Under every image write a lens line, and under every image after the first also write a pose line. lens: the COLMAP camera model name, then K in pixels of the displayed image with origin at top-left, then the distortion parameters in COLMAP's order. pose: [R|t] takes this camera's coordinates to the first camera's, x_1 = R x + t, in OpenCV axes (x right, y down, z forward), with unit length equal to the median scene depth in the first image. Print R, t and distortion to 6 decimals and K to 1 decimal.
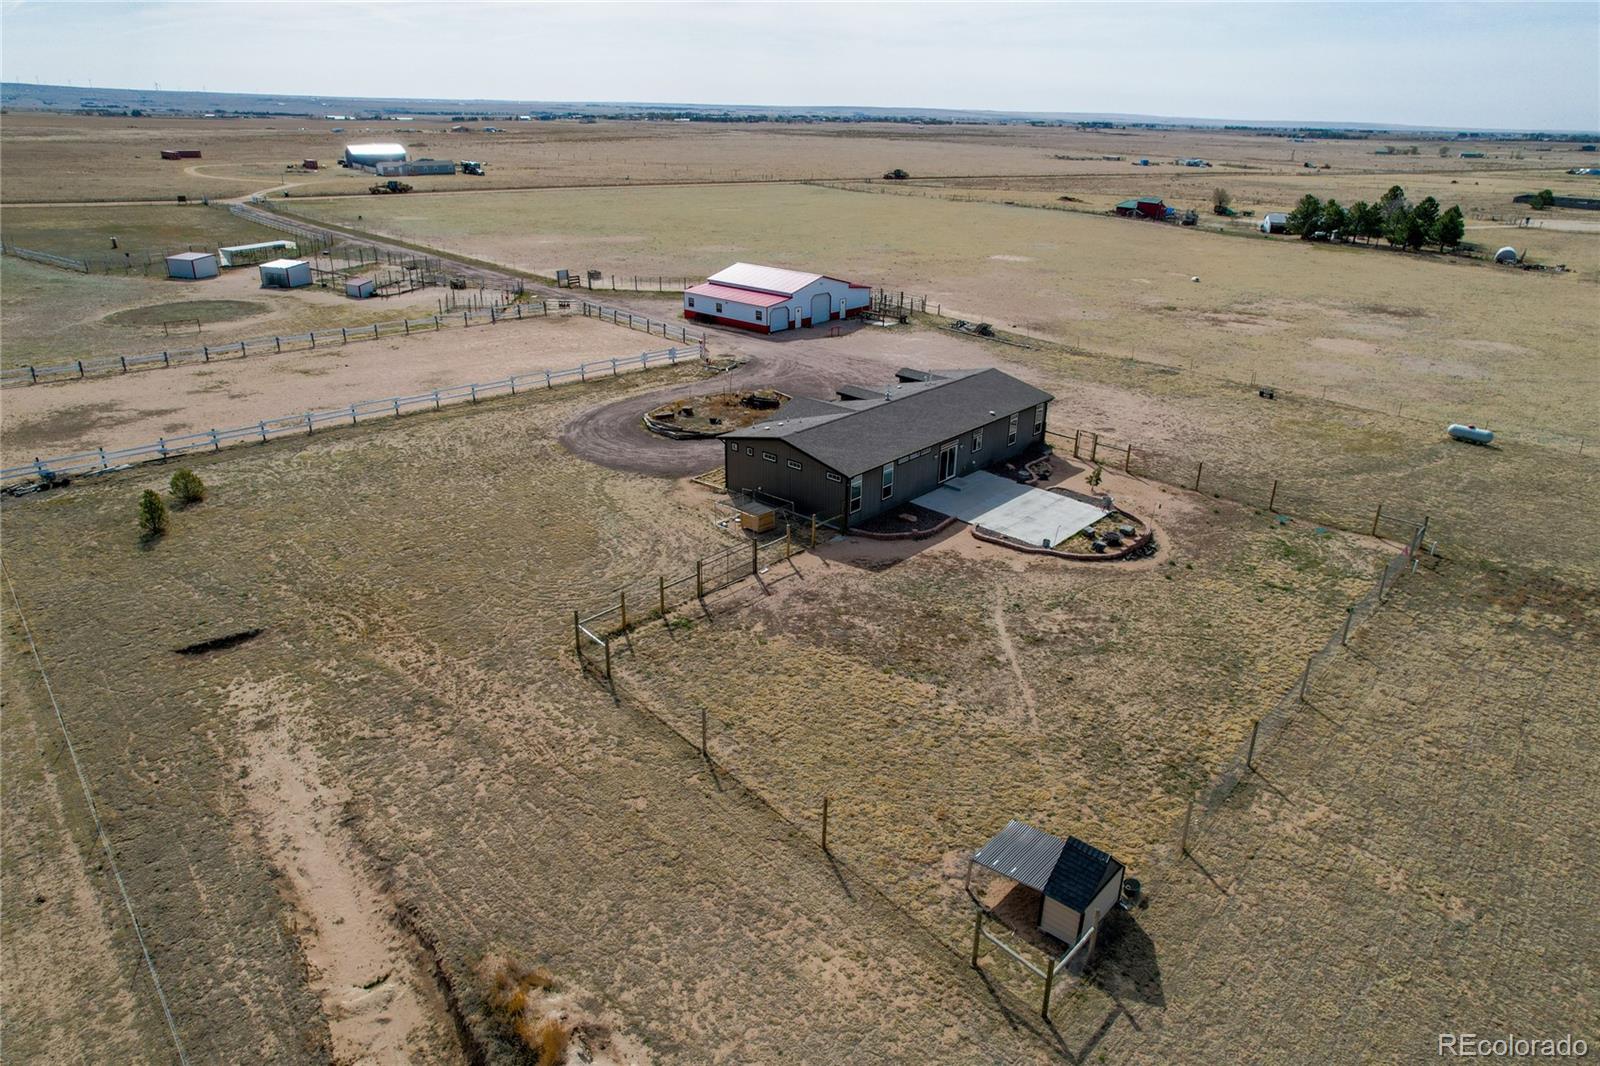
lens RADIAL K [[1030.5, 0, 807.8], [0, 1030.5, 533.9], [0, 0, 1]] dist [-0.081262, 0.074957]
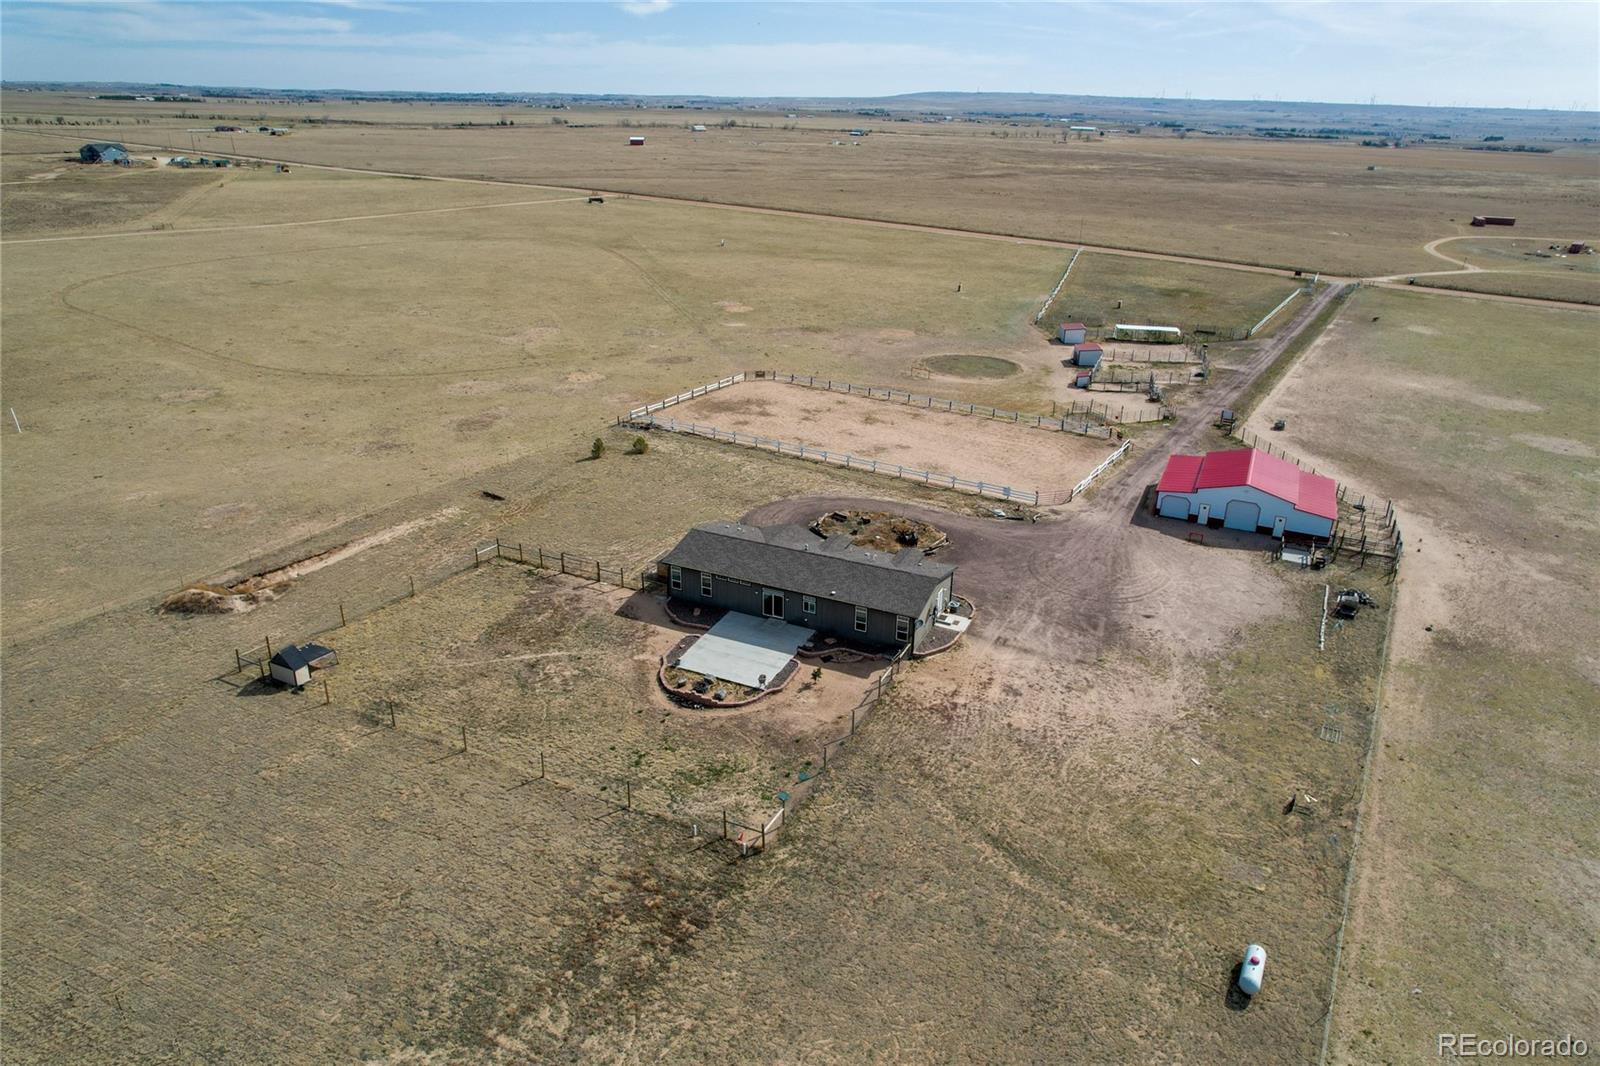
lens RADIAL K [[1030.5, 0, 807.8], [0, 1030.5, 533.9], [0, 0, 1]] dist [-0.081262, 0.074957]
pose [[0.287436, 0.365435, -0.885346, 0.622714], [-0.386754, 0.889928, 0.241763, -0.235743], [0.876243, 0.272919, 0.397131, 0.241154]]
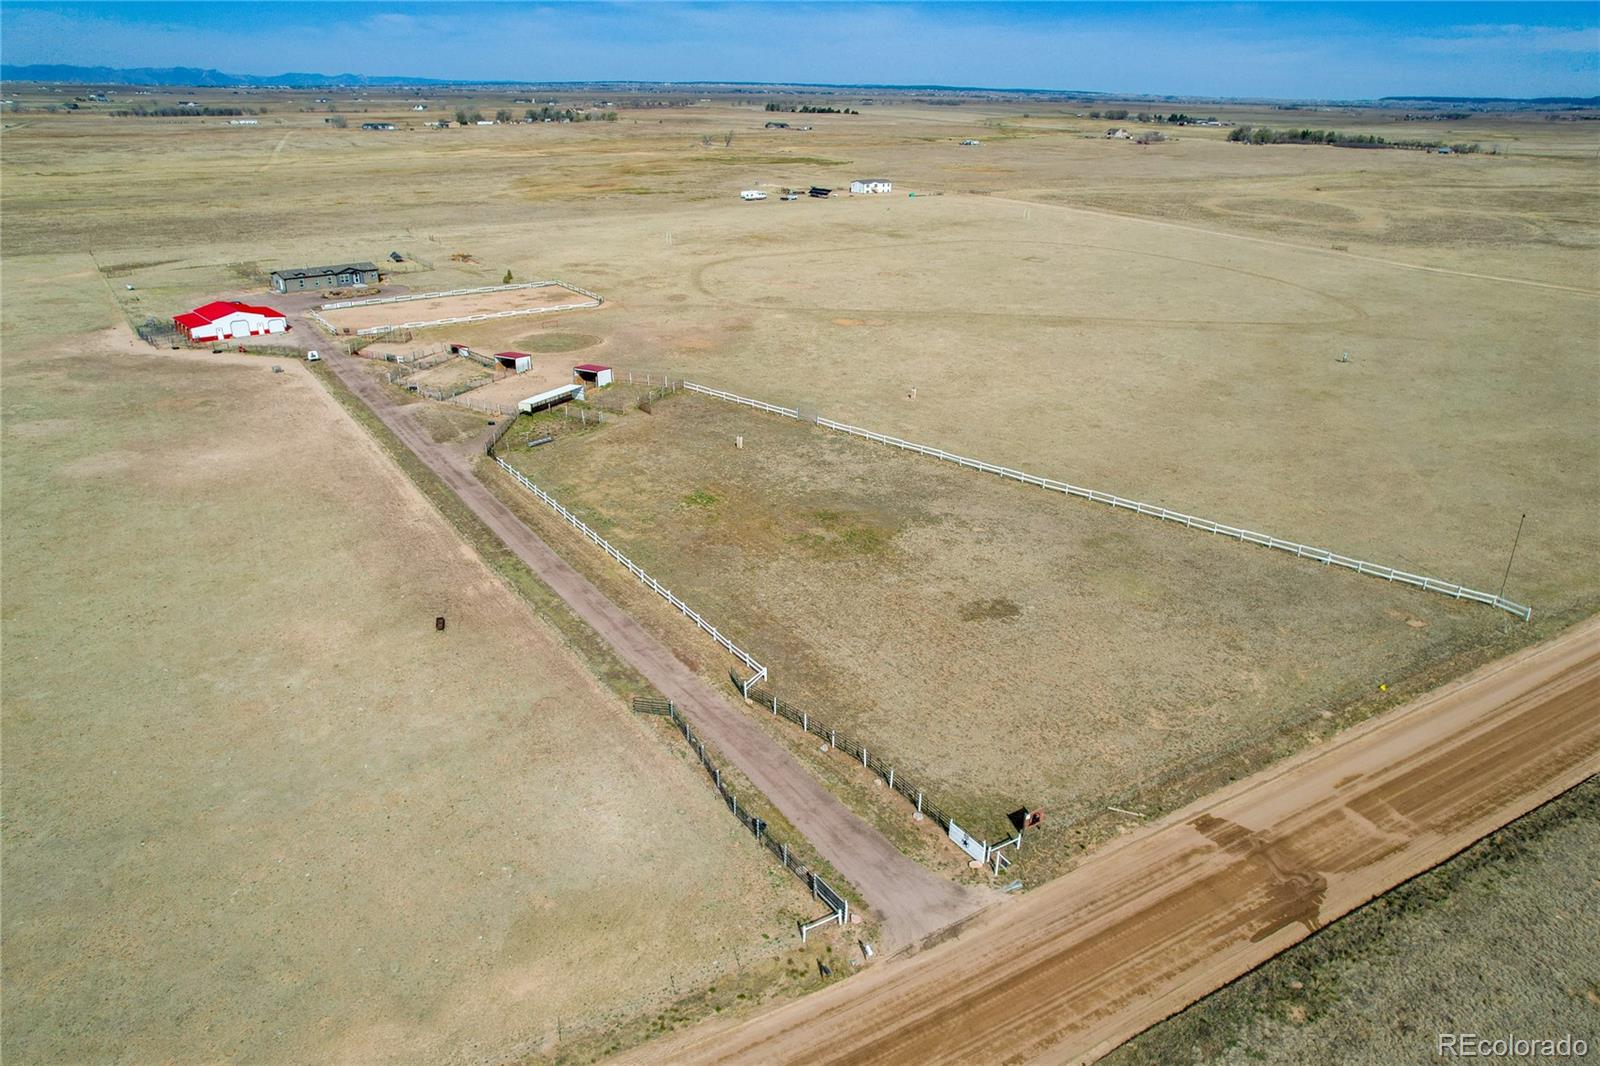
lens RADIAL K [[1030.5, 0, 807.8], [0, 1030.5, 533.9], [0, 0, 1]] dist [-0.081262, 0.074957]
pose [[-0.994143, -0.070352, 0.082033, -1.035868], [0.010436, 0.693035, 0.720828, -1.067920], [-0.107563, 0.717463, -0.688242, 2.059808]]
